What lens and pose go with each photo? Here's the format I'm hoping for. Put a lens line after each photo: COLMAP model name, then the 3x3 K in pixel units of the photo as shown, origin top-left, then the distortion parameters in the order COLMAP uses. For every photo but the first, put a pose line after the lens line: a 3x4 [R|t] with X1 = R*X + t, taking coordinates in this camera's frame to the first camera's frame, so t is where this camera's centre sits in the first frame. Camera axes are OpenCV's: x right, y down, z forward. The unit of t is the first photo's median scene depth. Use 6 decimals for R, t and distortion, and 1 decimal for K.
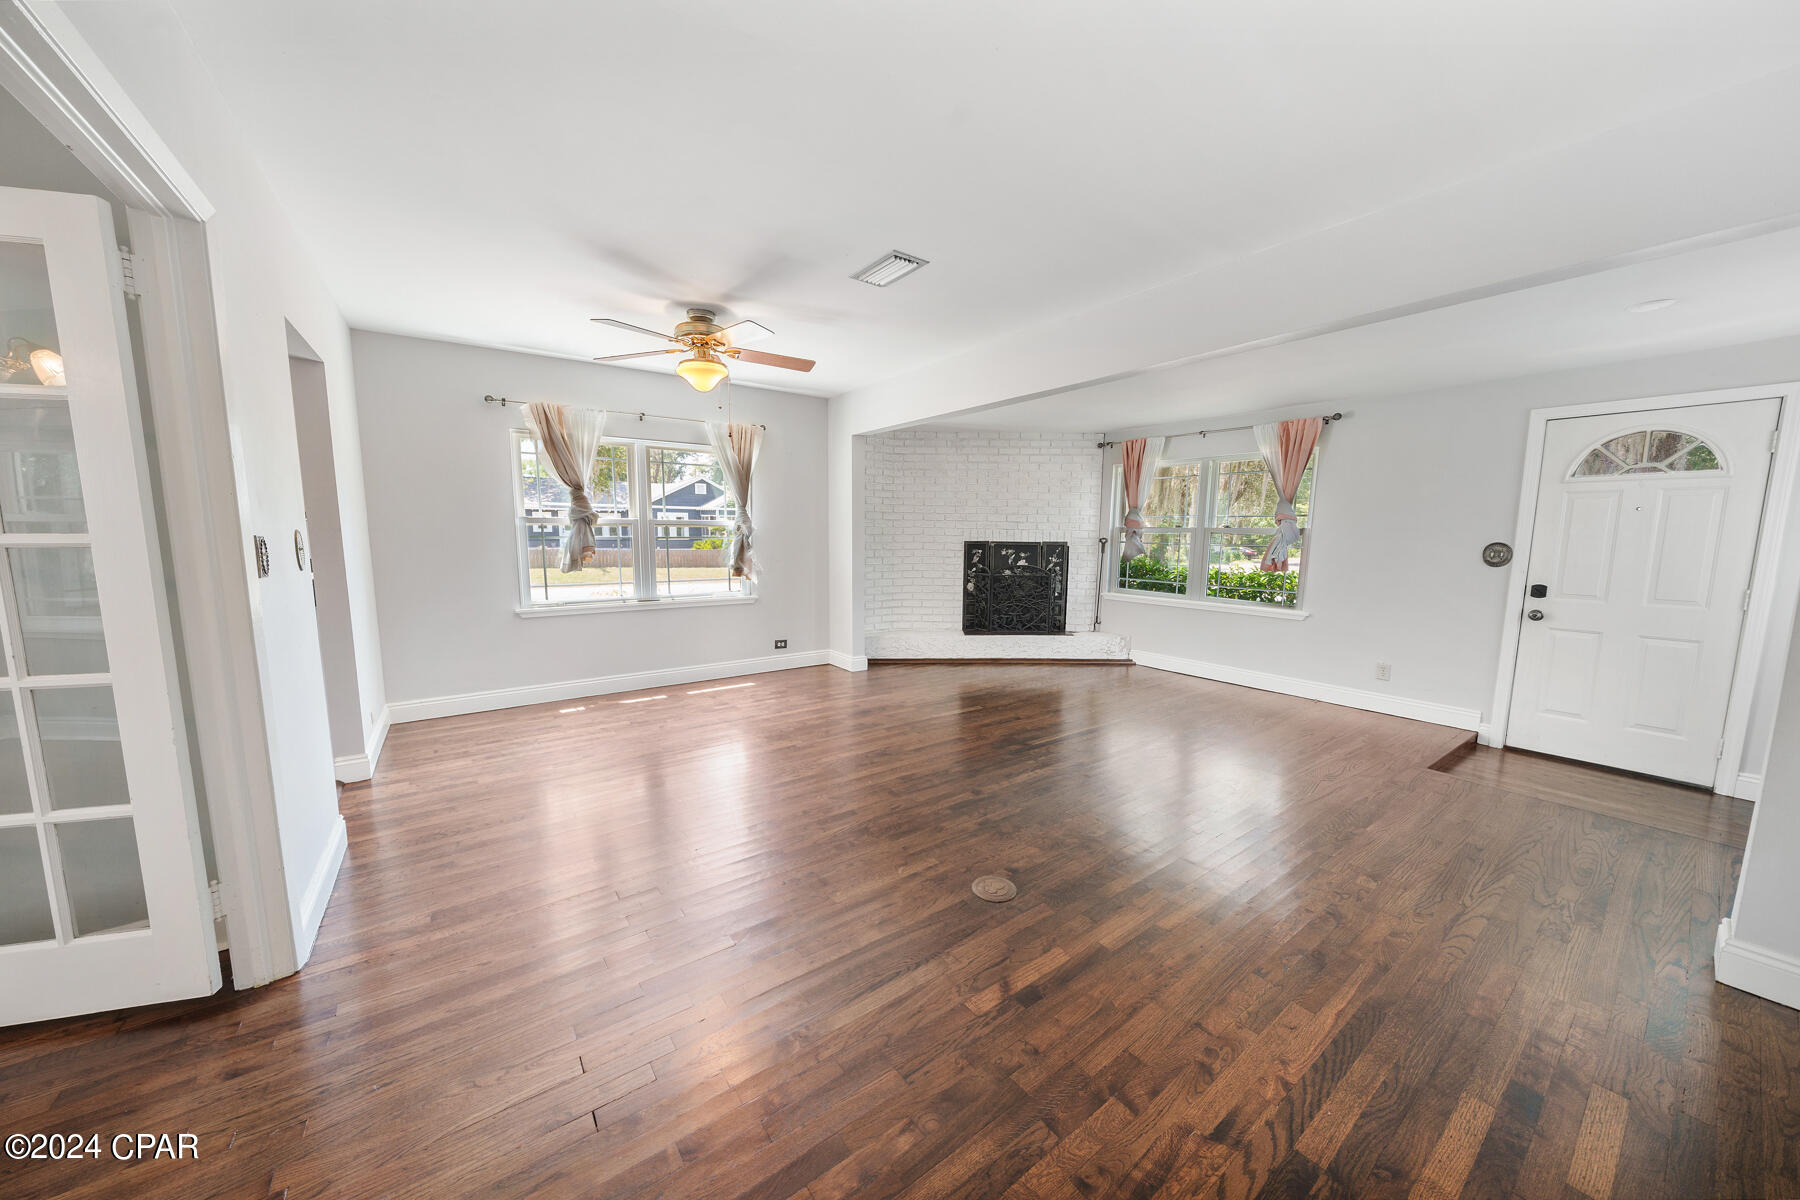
lens RADIAL K [[608.6, 0, 869.8], [0, 608.6, 617.0], [0, 0, 1]] dist [-0.000653, -0.000051]
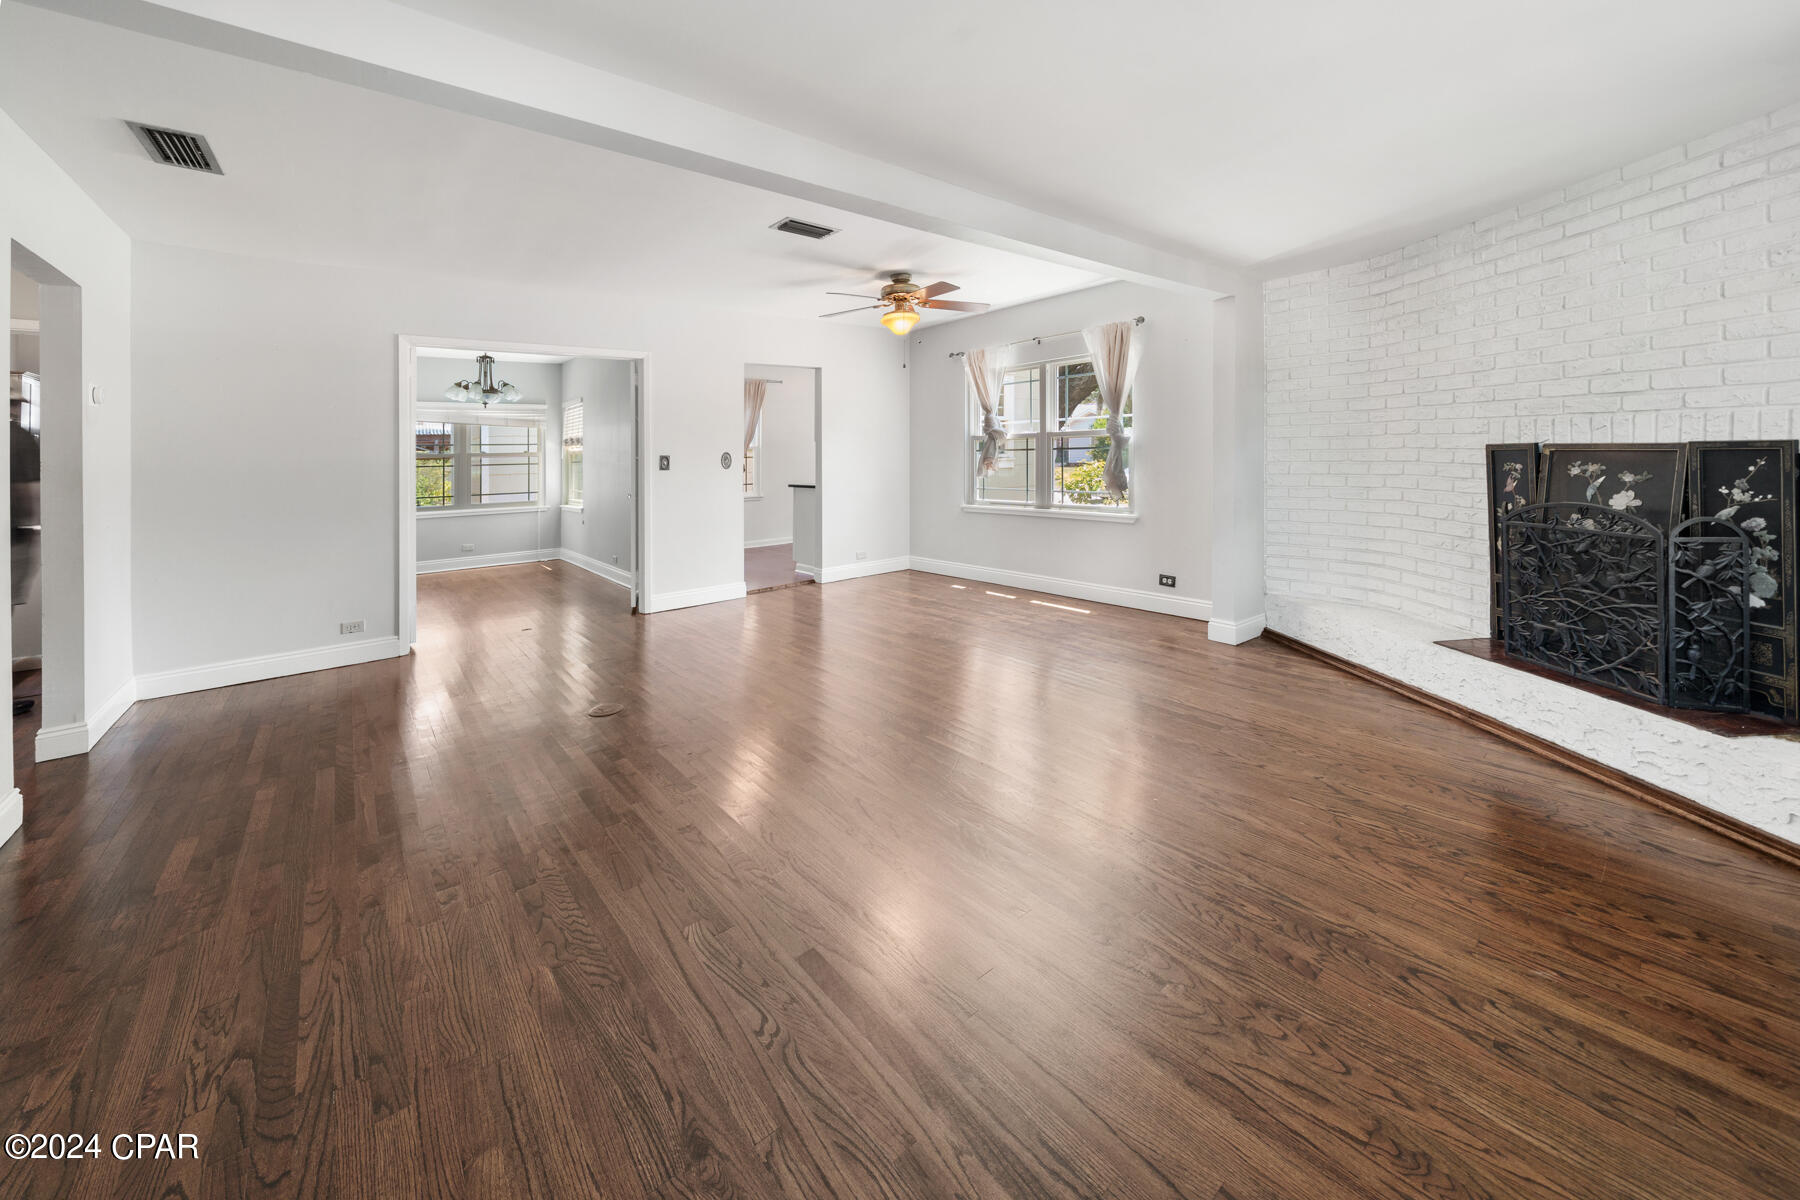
lens RADIAL K [[666.8, 0, 901.2], [0, 666.8, 451.6], [0, 0, 1]] dist [-0.001691, -0.000165]
pose [[0.087732, -0.008768, -0.996105, 0.624680], [-0.116240, 0.993040, -0.018979, -0.058564], [0.989339, 0.117452, 0.086102, 0.522196]]
